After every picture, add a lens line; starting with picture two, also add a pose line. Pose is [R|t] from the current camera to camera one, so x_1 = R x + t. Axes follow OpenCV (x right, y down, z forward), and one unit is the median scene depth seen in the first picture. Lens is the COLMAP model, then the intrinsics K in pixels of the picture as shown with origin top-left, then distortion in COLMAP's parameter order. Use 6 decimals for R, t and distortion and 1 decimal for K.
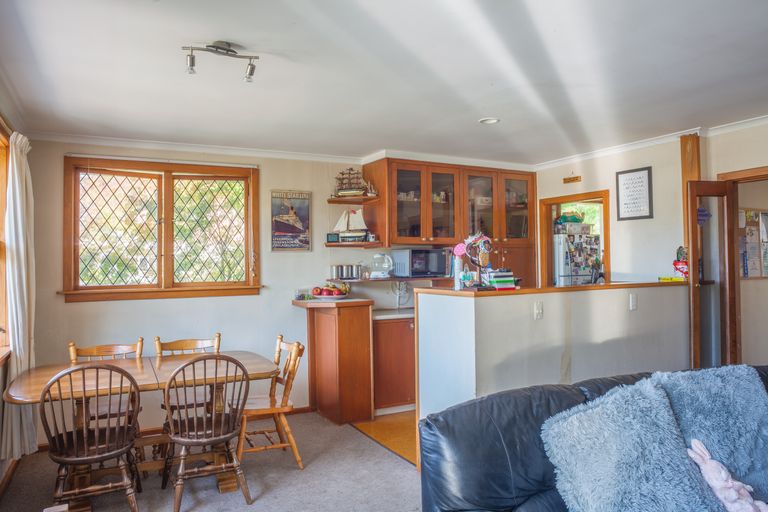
lens RADIAL K [[521.5, 0, 383.3], [0, 521.5, 258.8], [0, 0, 1]] dist [-0.039651, 0.002753]
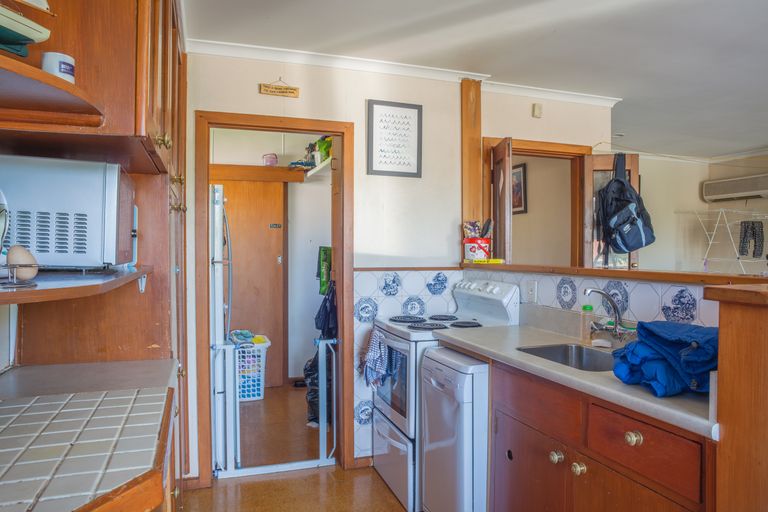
lens RADIAL K [[521.5, 0, 383.2], [0, 521.5, 253.5], [0, 0, 1]] dist [-0.039651, 0.002753]
pose [[0.174353, 0.012073, 0.984609, -0.202255], [-0.013381, 0.999862, -0.009891, 0.035224], [-0.984592, -0.011450, 0.174490, 0.917687]]
